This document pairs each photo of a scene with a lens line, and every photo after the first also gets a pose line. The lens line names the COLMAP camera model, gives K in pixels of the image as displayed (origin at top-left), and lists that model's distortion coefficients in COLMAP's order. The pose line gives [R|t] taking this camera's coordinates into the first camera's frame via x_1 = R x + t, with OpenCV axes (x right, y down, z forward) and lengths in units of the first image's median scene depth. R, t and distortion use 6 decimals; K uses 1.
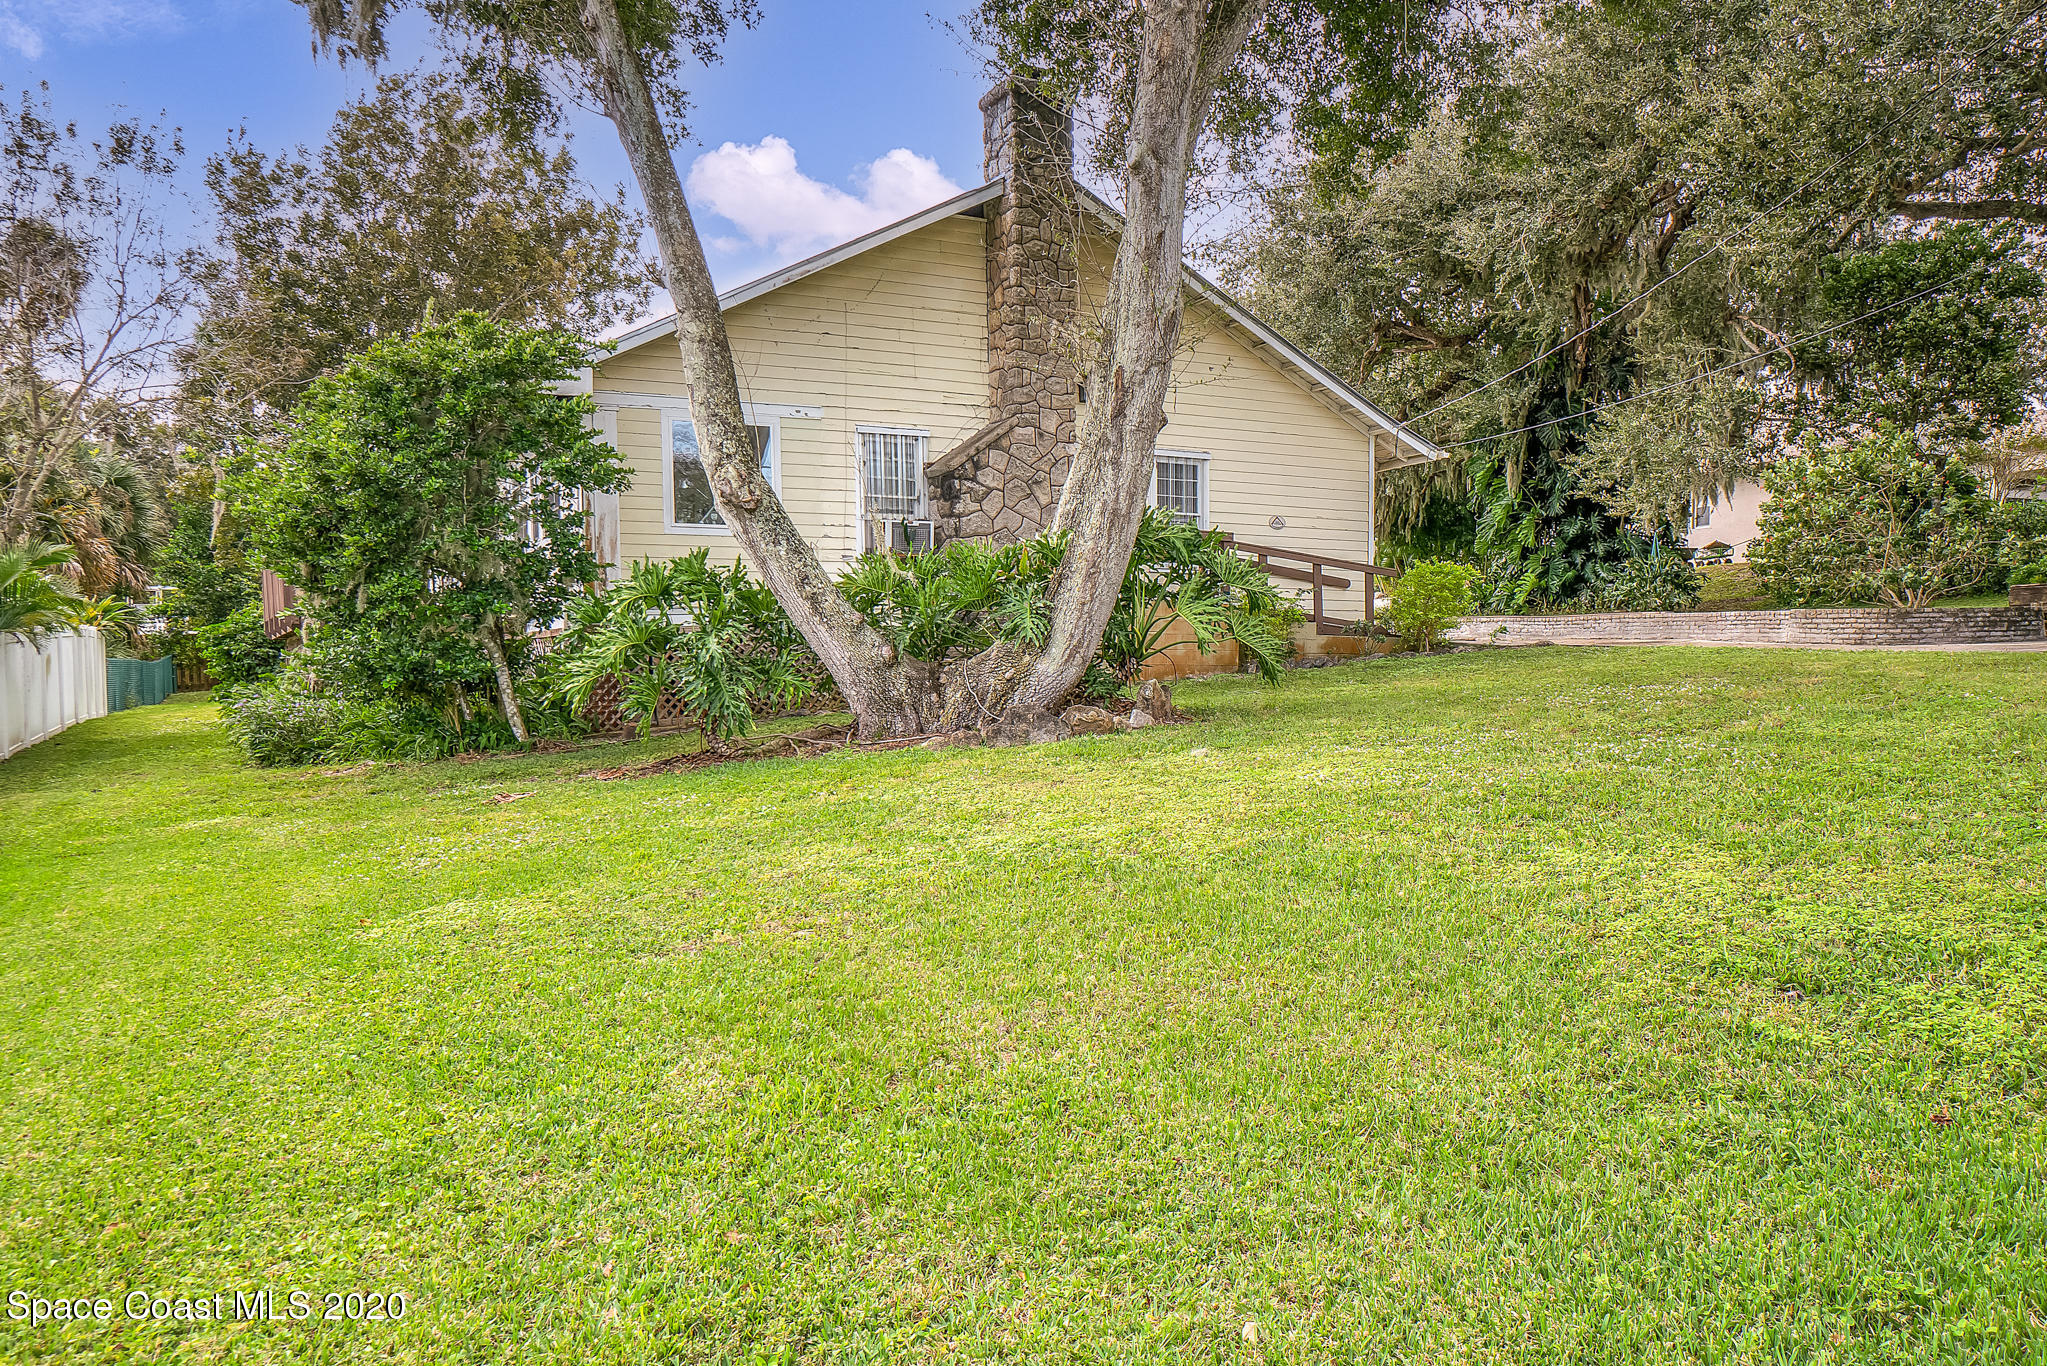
lens RADIAL K [[1555.2, 0, 1037.9], [0, 1555.2, 766.0], [0, 0, 1]] dist [0.007513, 0.007786]
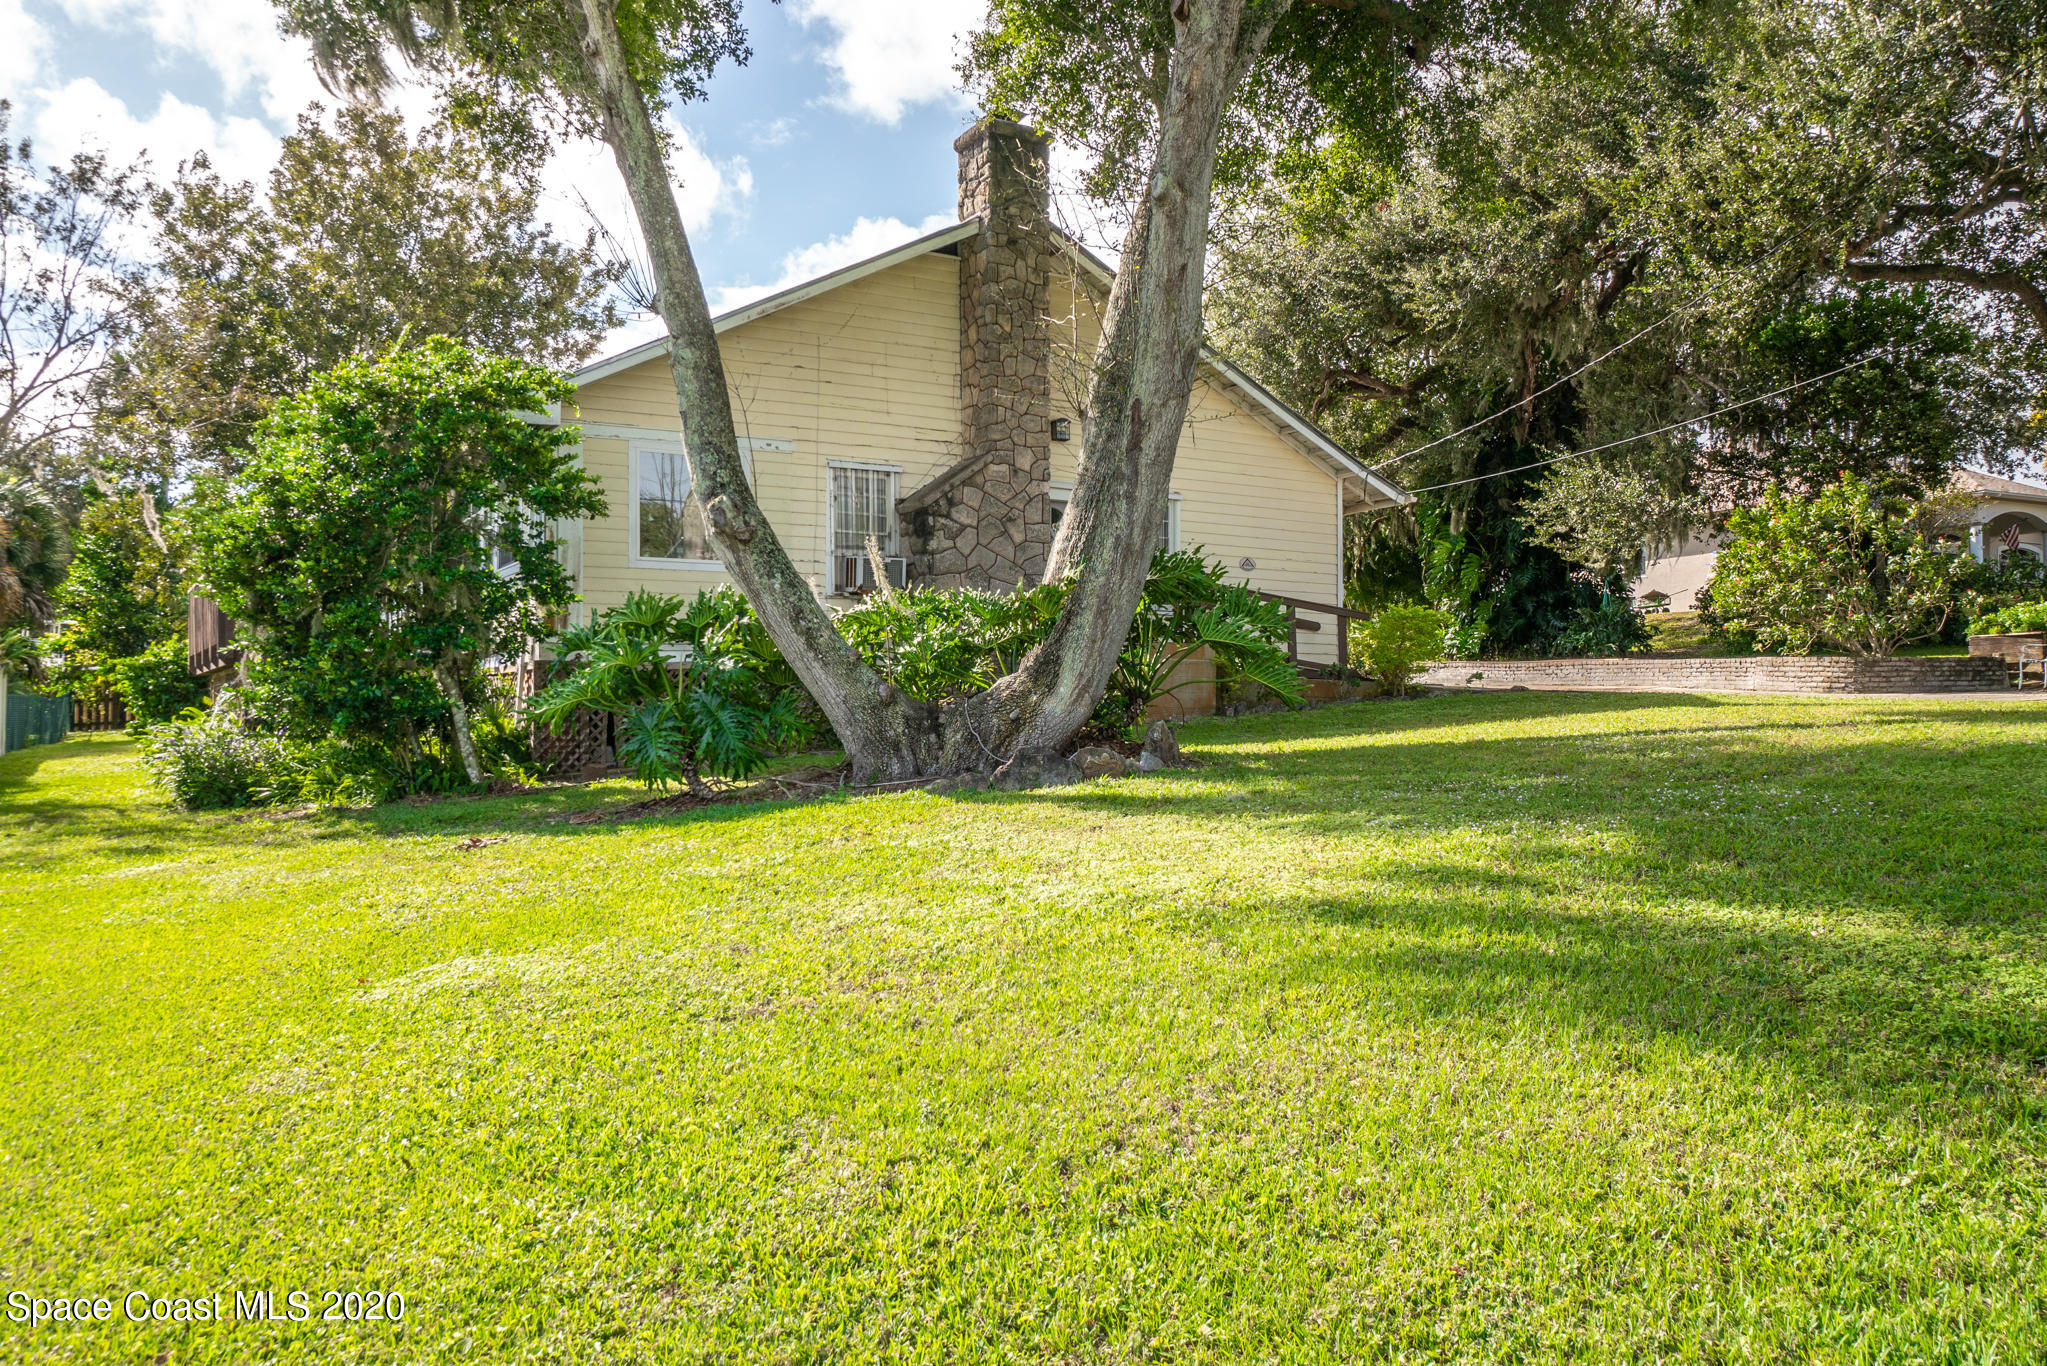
lens RADIAL K [[1573.6, 0, 1023.5], [0, 1573.6, 683.0], [0, 0, 1]] dist [0.000106, -0.000141]
pose [[0.999032, 0.008502, 0.043149, -0.034834], [-0.004971, 0.996678, -0.081285, 0.000277], [-0.043697, 0.080992, 0.995756, 0.022498]]
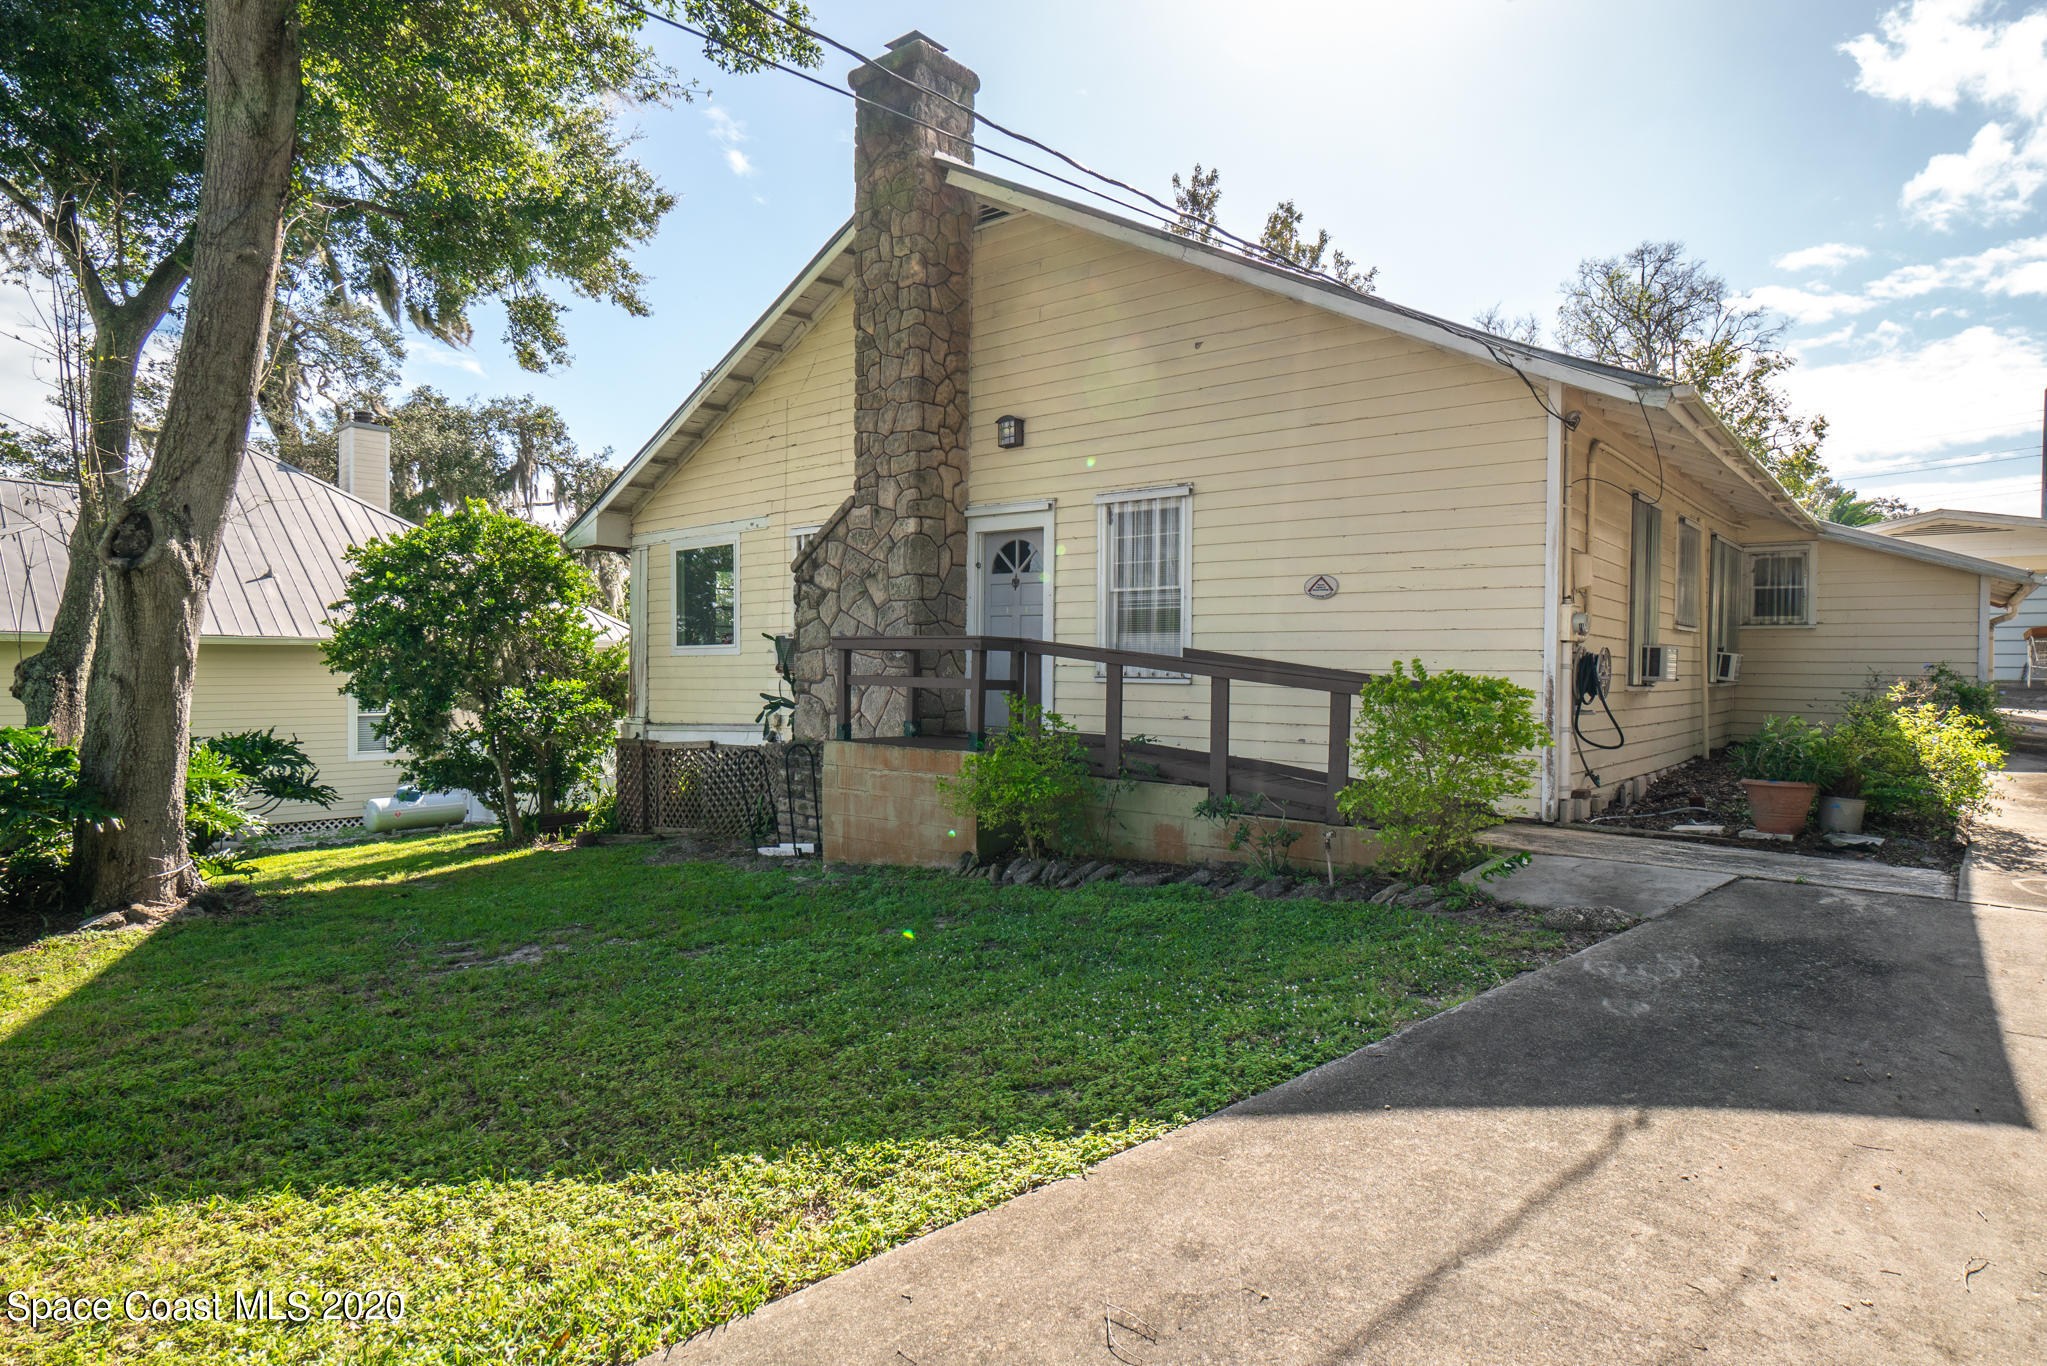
lens RADIAL K [[1149.3, 0, 1024.1], [0, 1149.3, 662.5], [0, 0, 1]] dist [-0.002599, -0.000664]
pose [[0.377978, 0.009388, -0.925767, 0.555301], [-0.048155, 0.998794, -0.009532, -0.139044], [0.924561, 0.048183, 0.377974, 0.864413]]
